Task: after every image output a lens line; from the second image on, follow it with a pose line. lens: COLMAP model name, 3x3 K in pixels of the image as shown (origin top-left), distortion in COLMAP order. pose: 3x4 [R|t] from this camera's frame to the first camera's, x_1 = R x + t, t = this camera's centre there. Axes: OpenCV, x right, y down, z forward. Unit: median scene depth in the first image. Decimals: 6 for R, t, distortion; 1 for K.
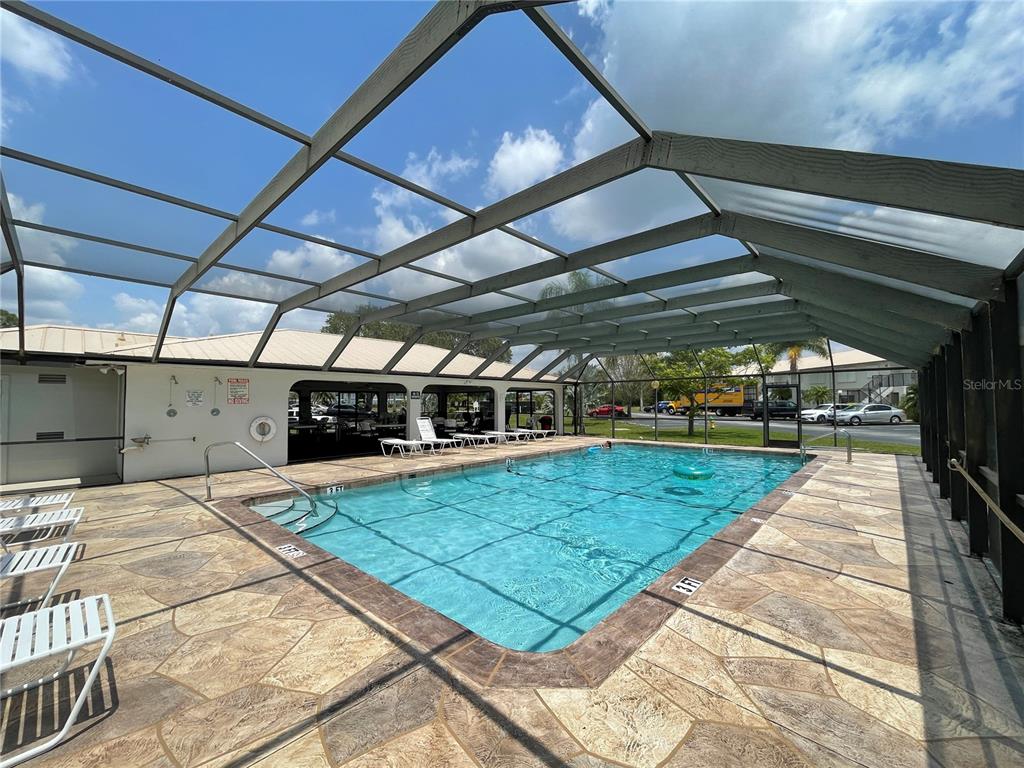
lens RADIAL K [[409.8, 0, 509.0], [0, 409.8, 387.4], [0, 0, 1]] dist [-0.001158, -0.000070]
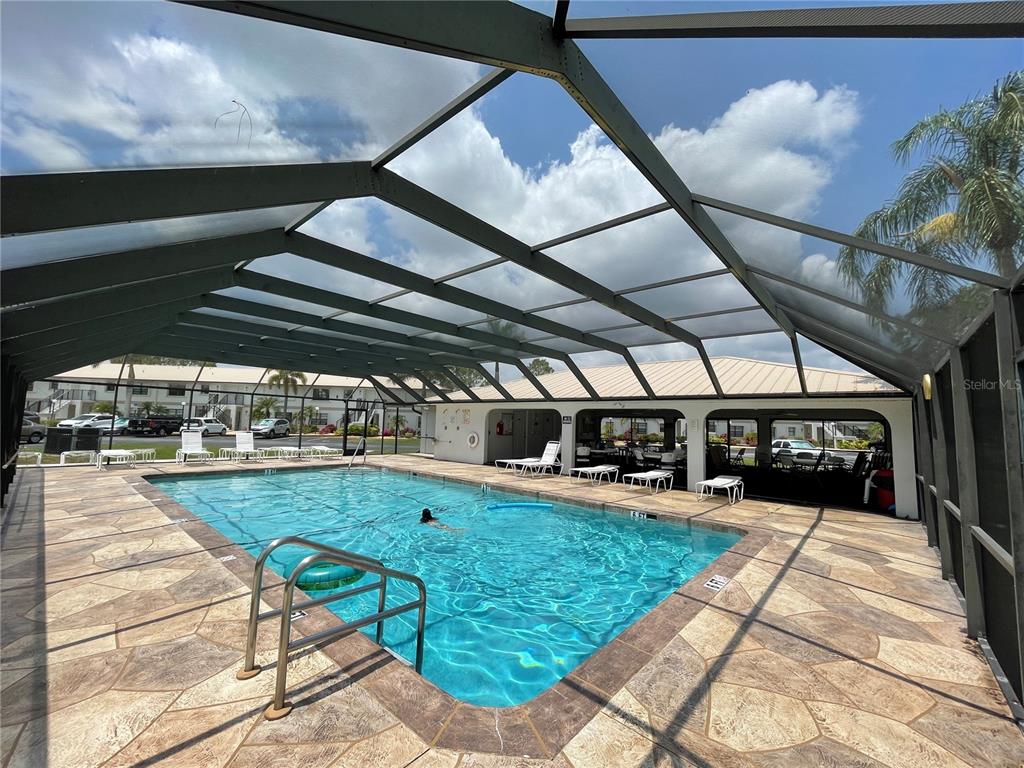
lens RADIAL K [[409.8, 0, 509.0], [0, 409.8, 387.4], [0, 0, 1]] dist [-0.001158, -0.000070]
pose [[0.022822, -0.086480, -0.995992, 0.765164], [-0.002095, 0.996245, -0.086550, 0.025887], [0.999737, 0.004062, 0.022555, 0.821645]]
